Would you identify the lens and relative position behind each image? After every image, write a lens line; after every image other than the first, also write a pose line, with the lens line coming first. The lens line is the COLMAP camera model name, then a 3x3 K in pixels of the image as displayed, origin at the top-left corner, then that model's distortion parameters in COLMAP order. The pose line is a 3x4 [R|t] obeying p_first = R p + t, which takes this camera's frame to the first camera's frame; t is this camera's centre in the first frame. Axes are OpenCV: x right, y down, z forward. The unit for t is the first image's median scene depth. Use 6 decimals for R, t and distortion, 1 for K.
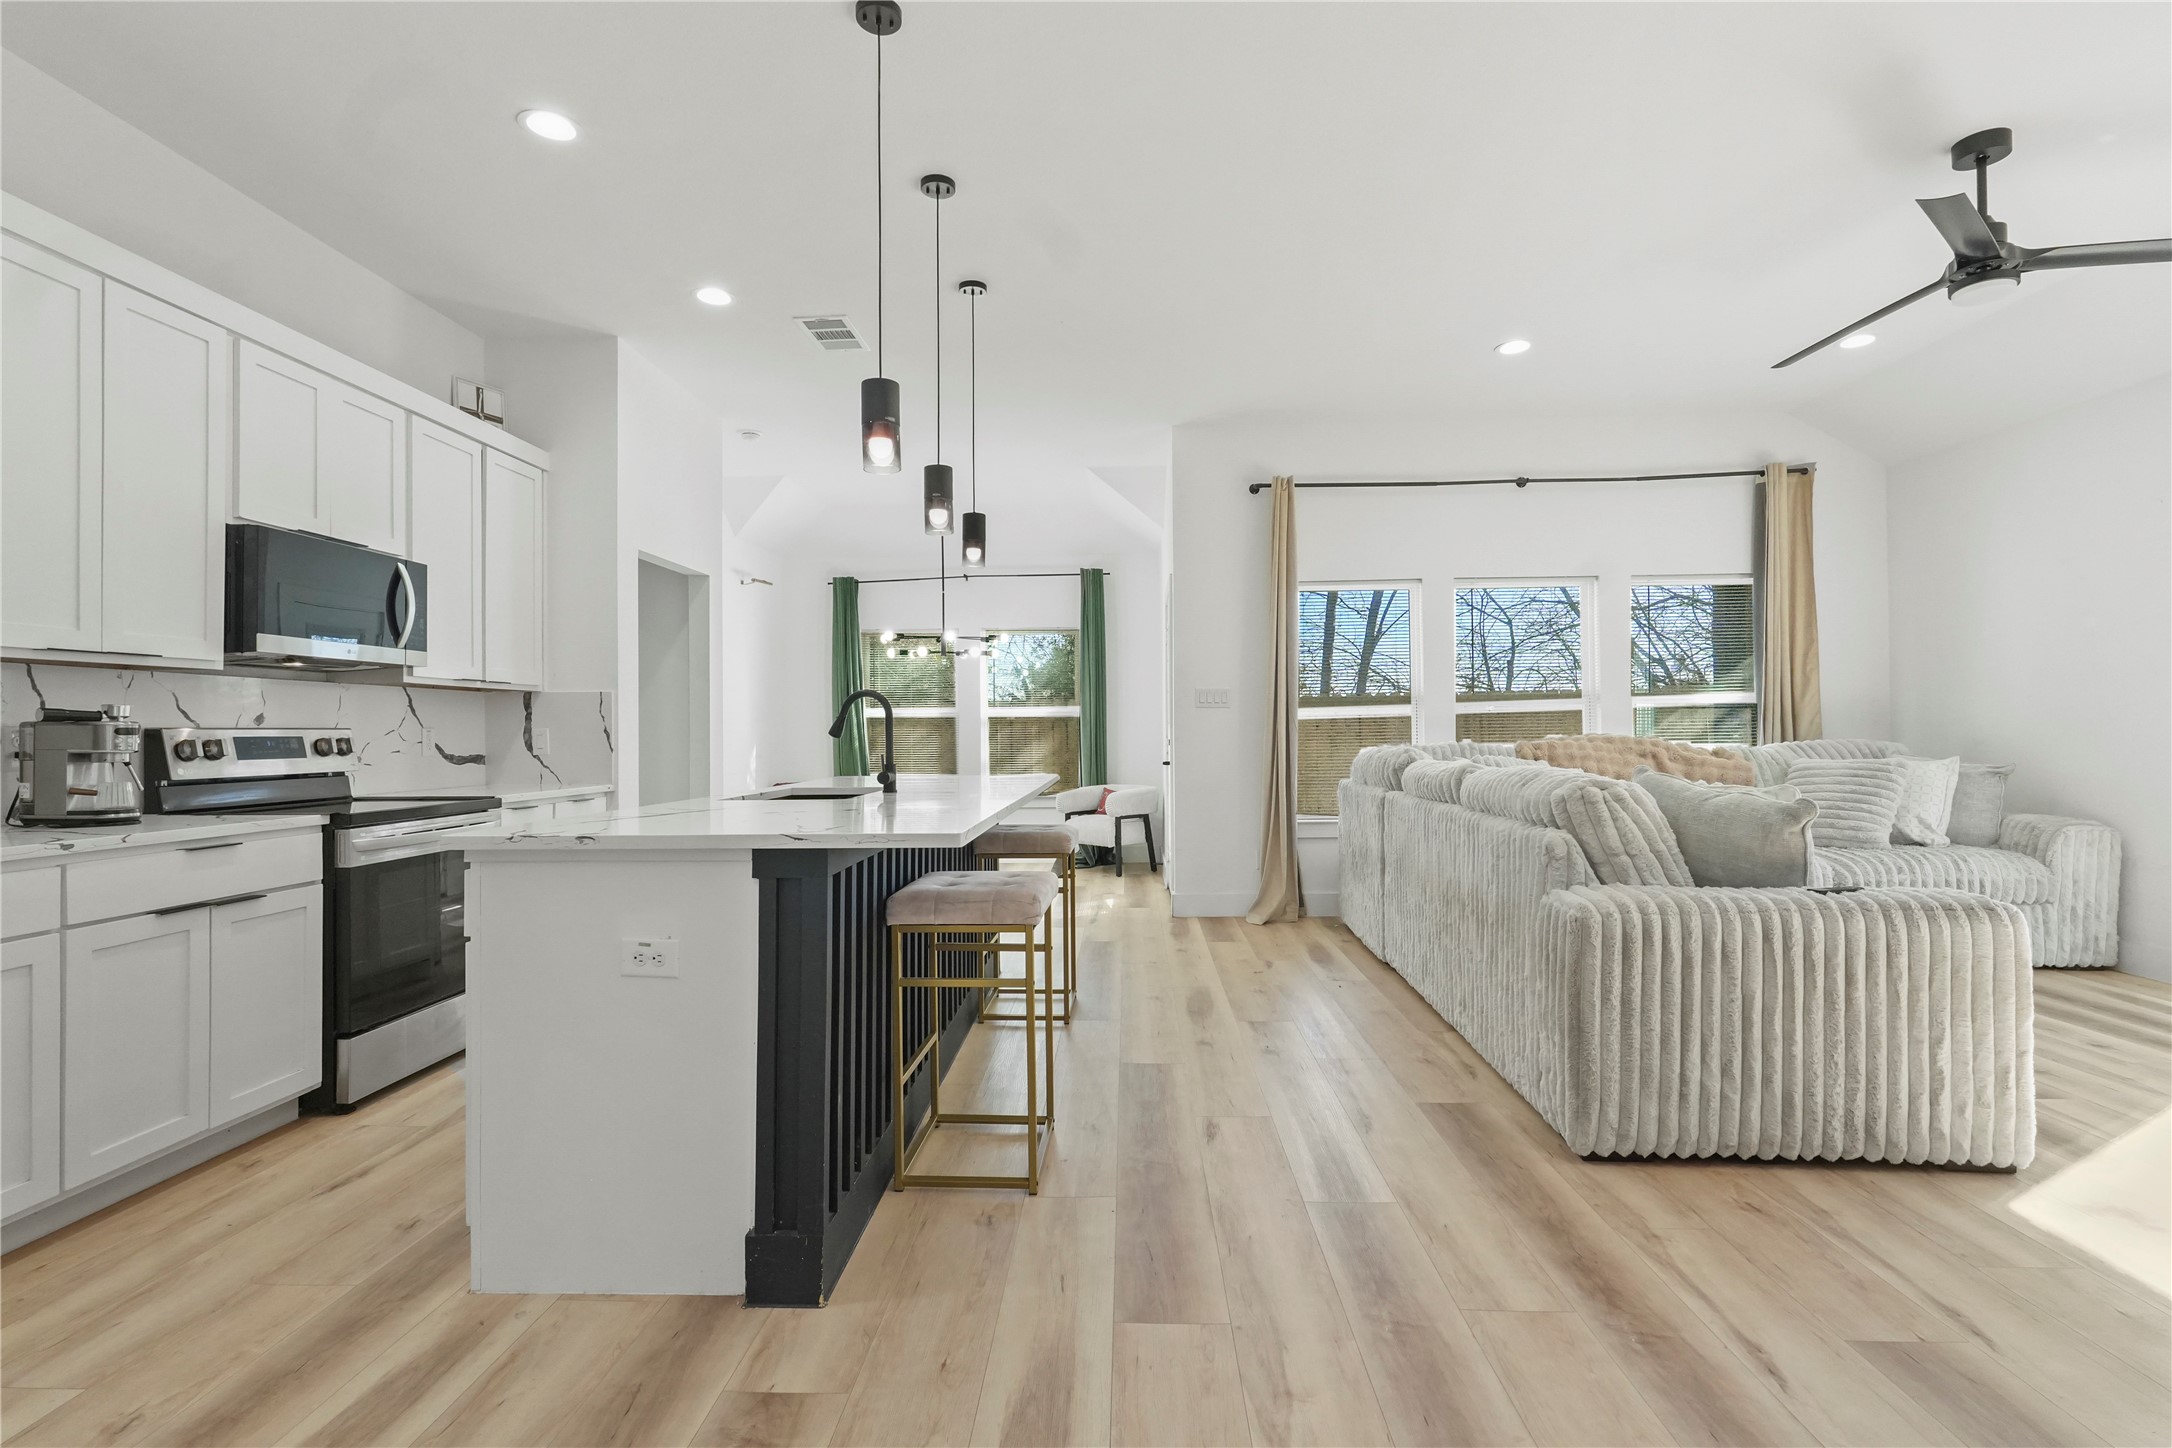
lens RADIAL K [[1015.3, 0, 1078.4], [0, 1015.3, 720.1], [0, 0, 1]] dist [-0.003041, 0.001270]
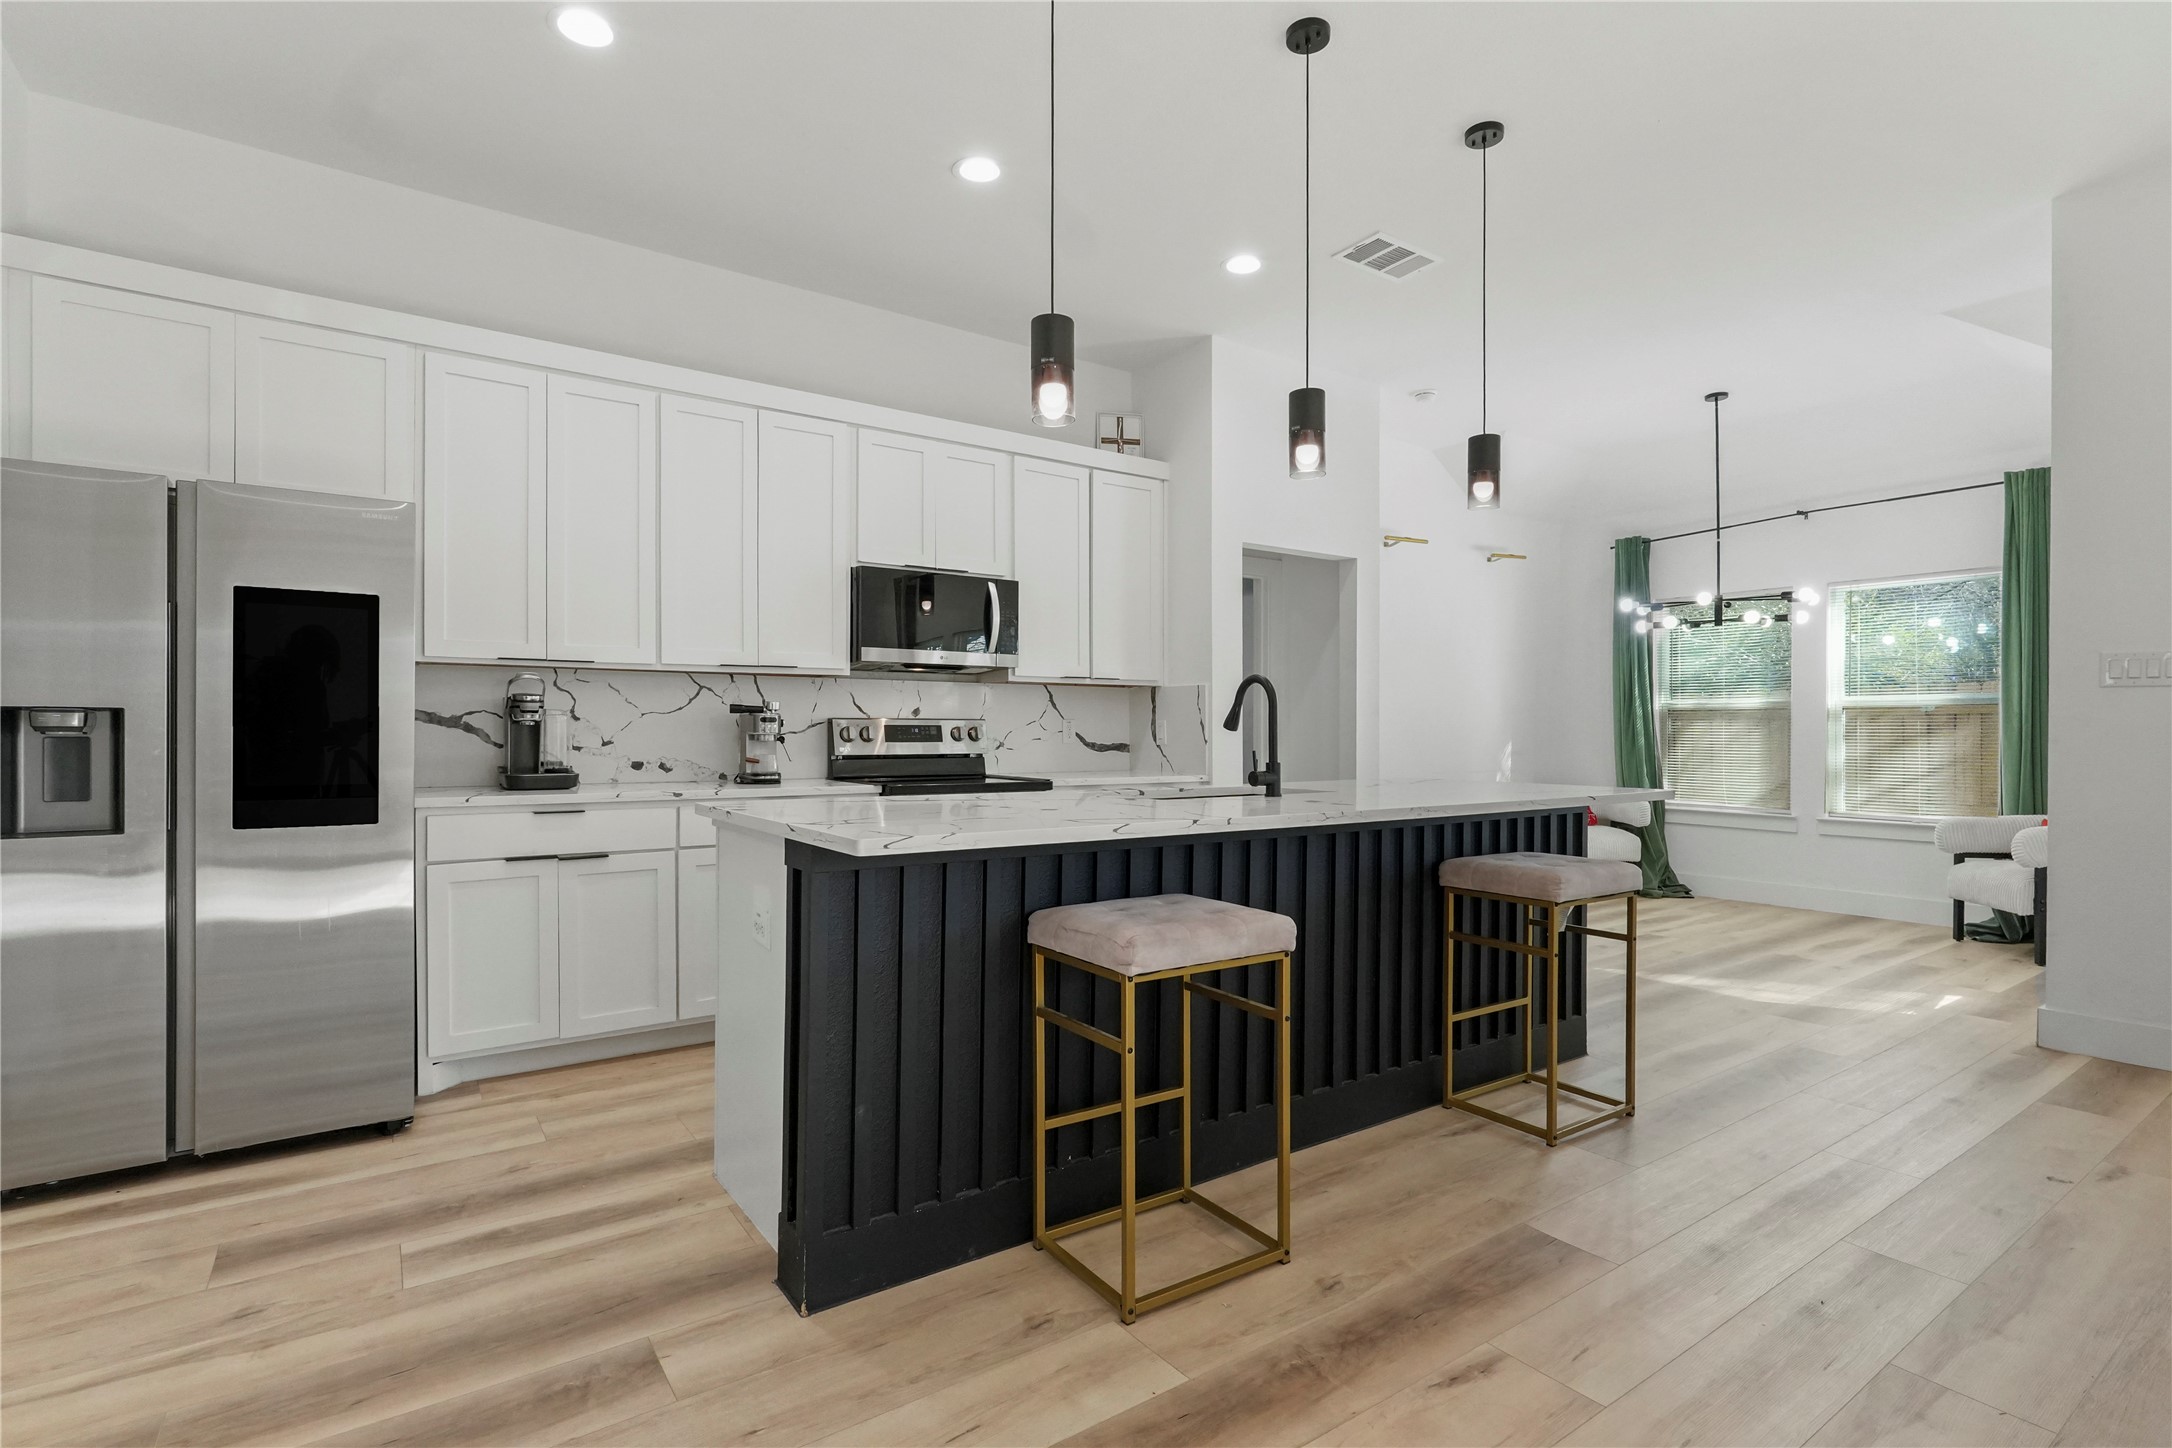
lens RADIAL K [[1015.3, 0, 1087.9], [0, 1015.3, 744.8], [0, 0, 1]] dist [-0.003041, 0.001270]
pose [[0.606321, 0.022045, -0.794914, 0.363507], [0.001645, 0.999579, 0.028976, 0.003668], [0.795218, -0.018877, 0.606030, 0.349339]]
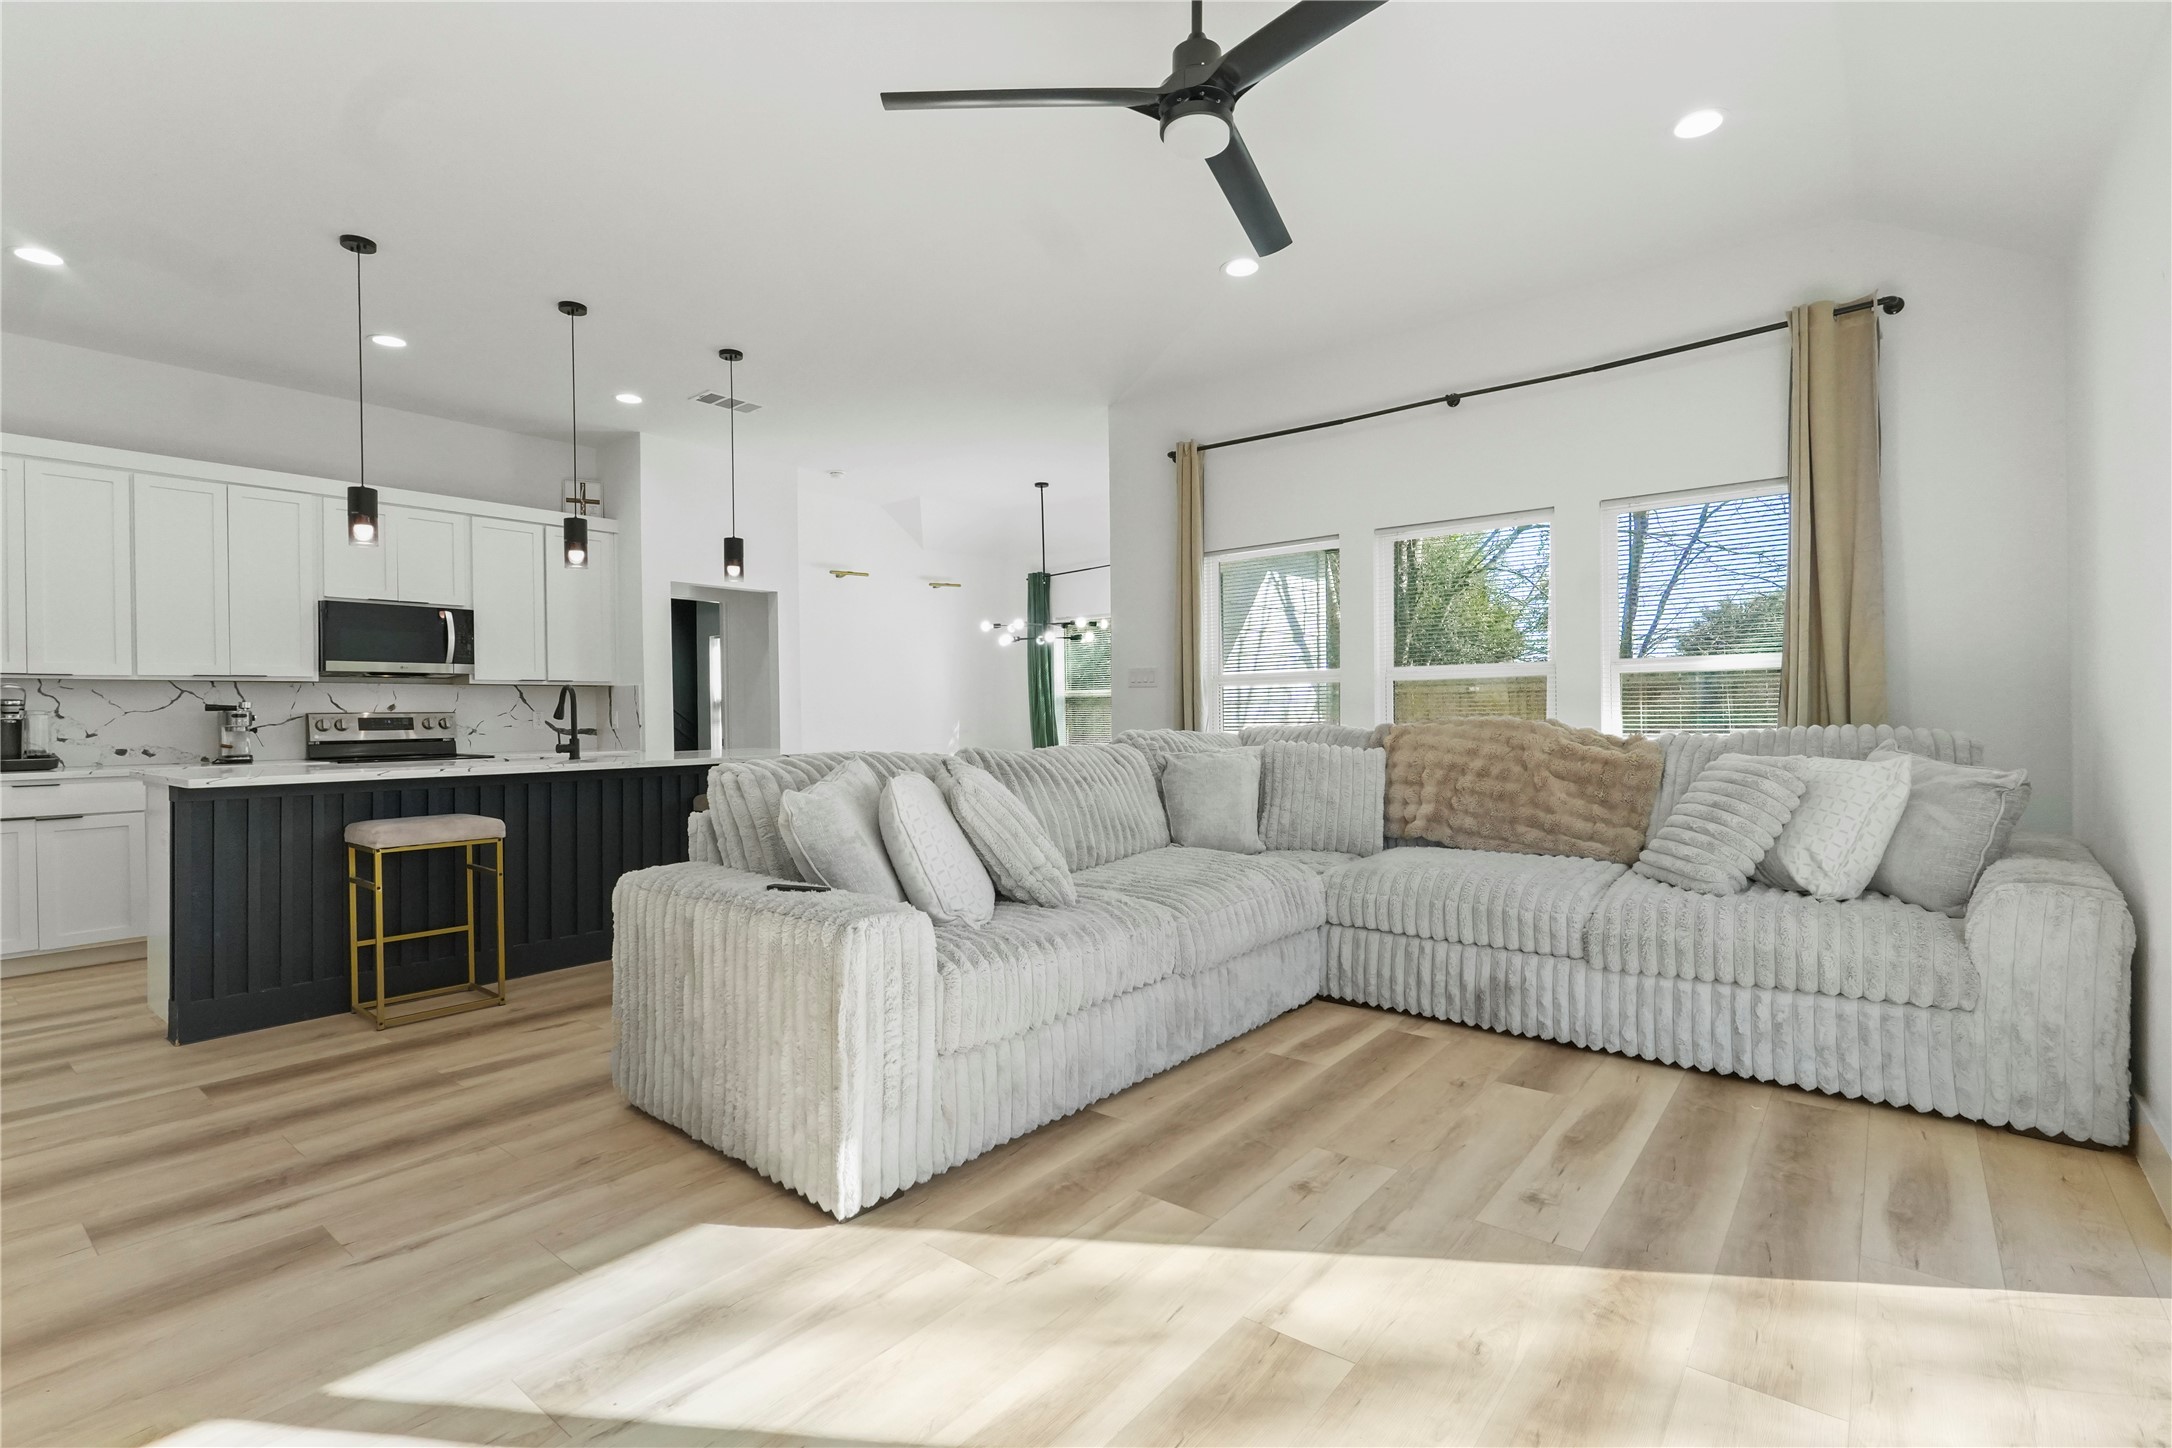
lens RADIAL K [[1015.3, 0, 1095.4], [0, 1015.3, 720.8], [0, 0, 1]] dist [-0.003041, 0.001270]
pose [[0.802283, 0.005328, -0.596920, 1.131499], [0.010940, 0.999661, 0.023626, -0.005675], [0.596843, -0.025485, 0.801953, 0.302561]]
